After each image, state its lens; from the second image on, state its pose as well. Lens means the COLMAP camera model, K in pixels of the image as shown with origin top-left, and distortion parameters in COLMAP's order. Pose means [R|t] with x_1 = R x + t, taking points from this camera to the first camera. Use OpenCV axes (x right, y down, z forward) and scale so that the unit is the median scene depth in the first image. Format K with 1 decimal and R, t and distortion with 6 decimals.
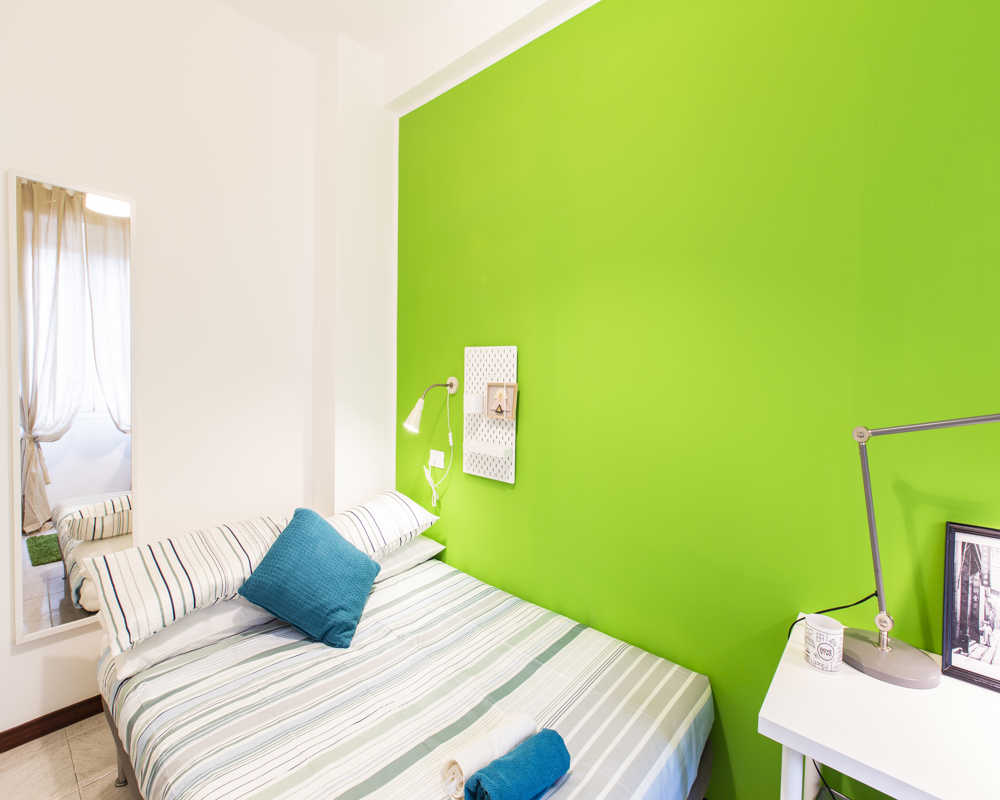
lens RADIAL K [[470.2, 0, 518.9], [0, 470.2, 373.5], [0, 0, 1]] dist [-0.003440, -0.000491]
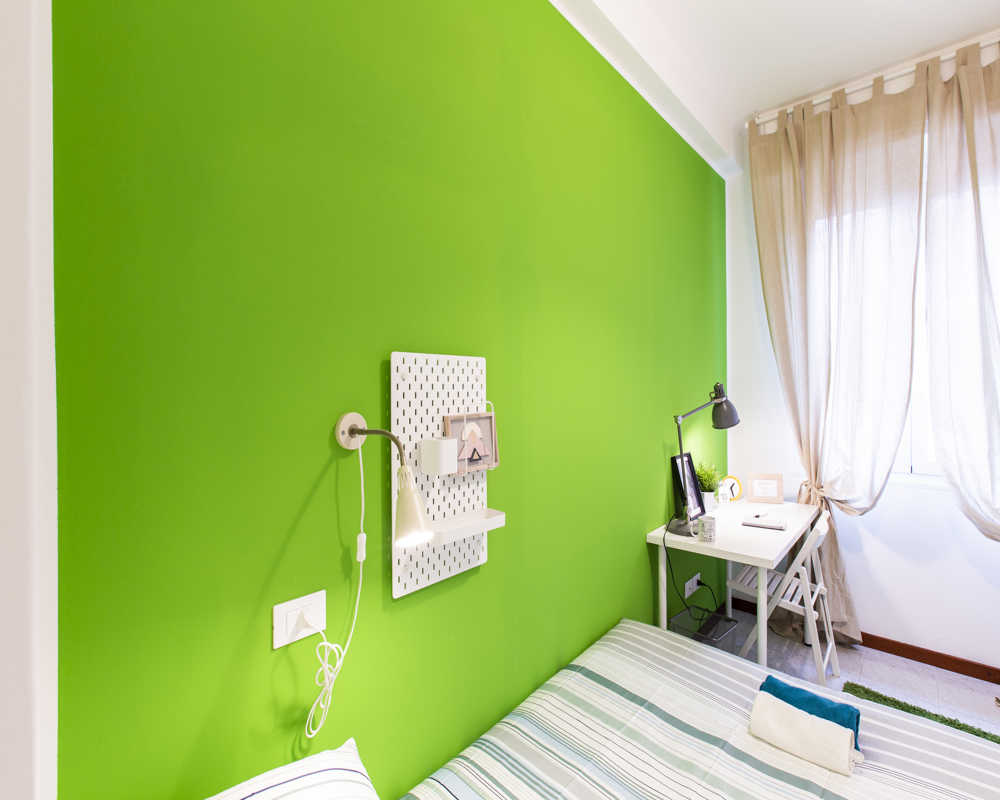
lens RADIAL K [[463.0, 0, 510.1], [0, 463.0, 387.7], [0, 0, 1]] dist [-0.002970, 0.000228]
pose [[0.021630, -0.009789, 0.999718, -0.688947], [0.026556, 0.999605, 0.009214, -0.020674], [-0.999413, 0.026349, 0.021881, 0.970320]]
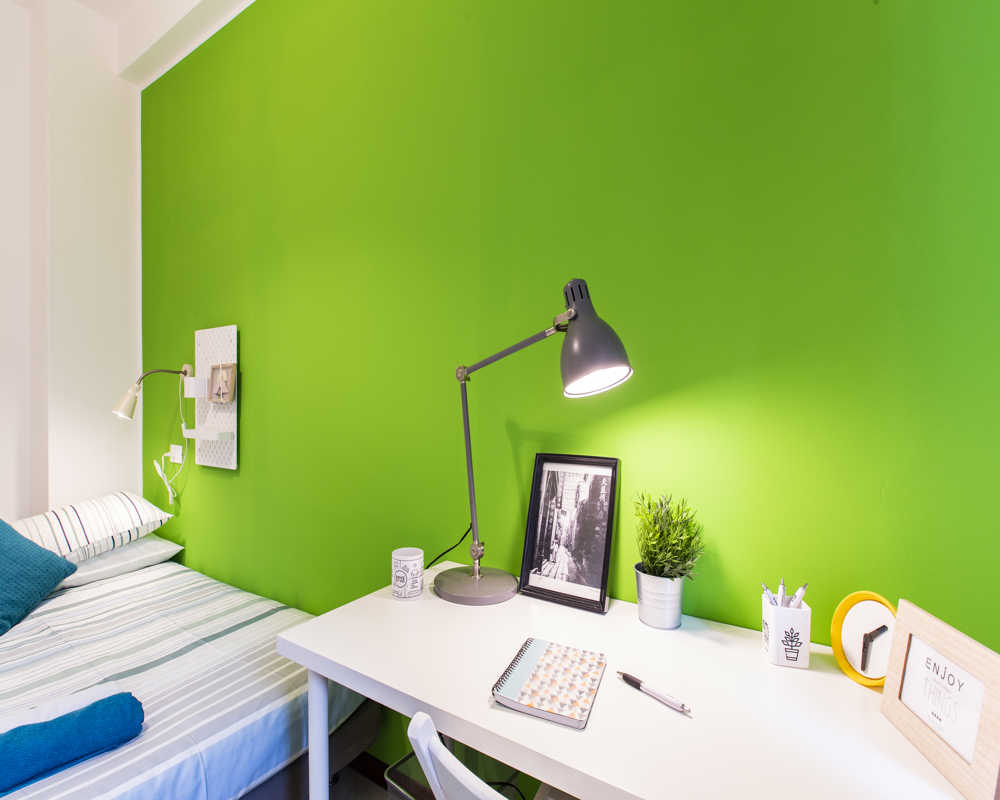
lens RADIAL K [[471.3, 0, 500.0], [0, 471.3, 400.0], [0, 0, 1]] dist [-0.000230, 0.000367]
pose [[0.987773, -0.015930, 0.155085, 0.381140], [0.017996, 0.999767, -0.011926, 0.118056], [-0.154859, 0.014571, 0.987829, -0.025401]]
